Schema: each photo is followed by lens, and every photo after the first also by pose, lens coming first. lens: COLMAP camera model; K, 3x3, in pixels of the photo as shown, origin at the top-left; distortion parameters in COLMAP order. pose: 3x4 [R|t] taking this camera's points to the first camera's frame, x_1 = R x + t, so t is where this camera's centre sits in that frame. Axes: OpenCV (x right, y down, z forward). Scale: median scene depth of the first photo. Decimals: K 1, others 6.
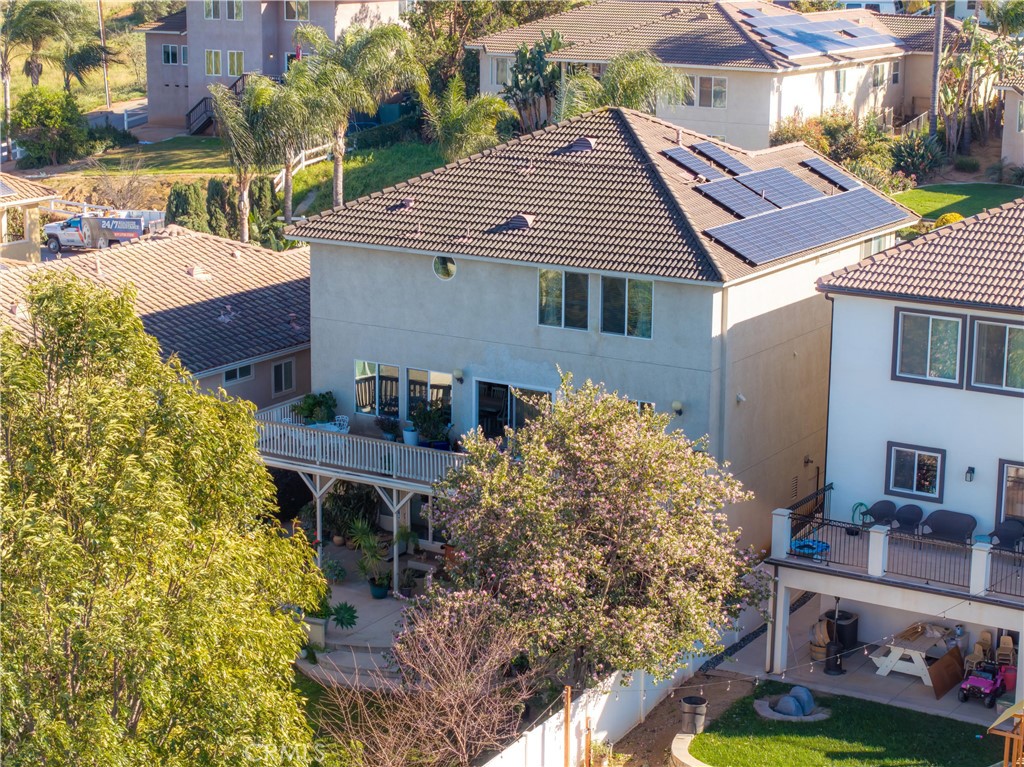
lens RADIAL K [[2022.8, 0, 512.0], [0, 2022.8, 383.5], [0, 0, 1]] dist [0.003192, -0.000629]
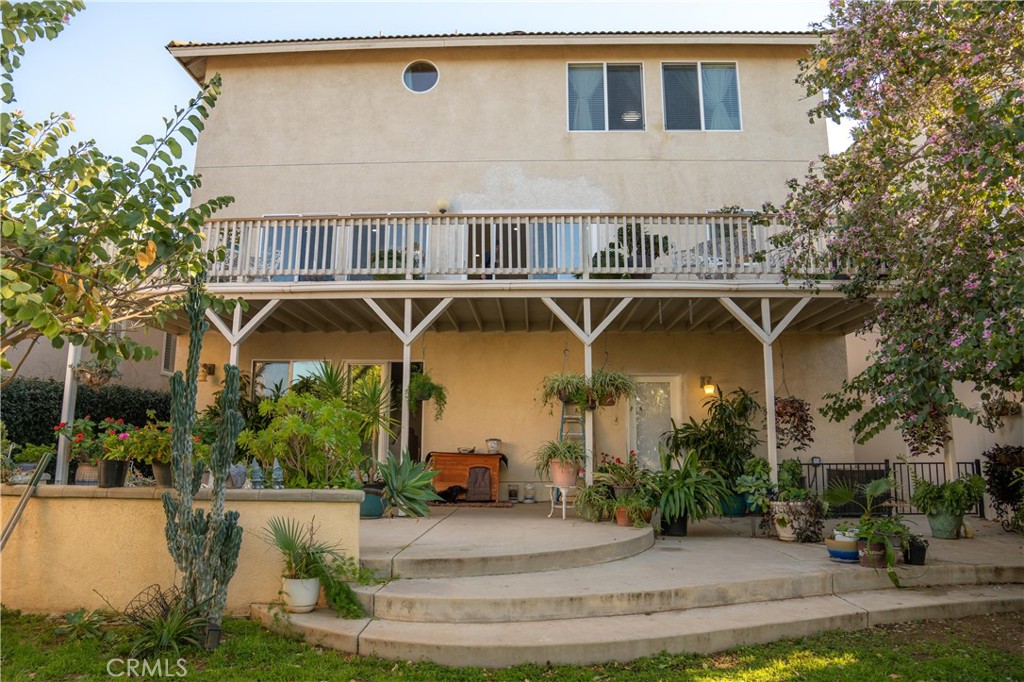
lens RADIAL K [[665.5, 0, 512.0], [0, 665.5, 341.0], [0, 0, 1]] dist [-0.088096, 0.000003]
pose [[0.861916, 0.081947, 0.500385, -0.118583], [0.114358, 0.930011, -0.349287, 0.123848], [-0.493987, 0.358279, 0.792221, 0.827881]]
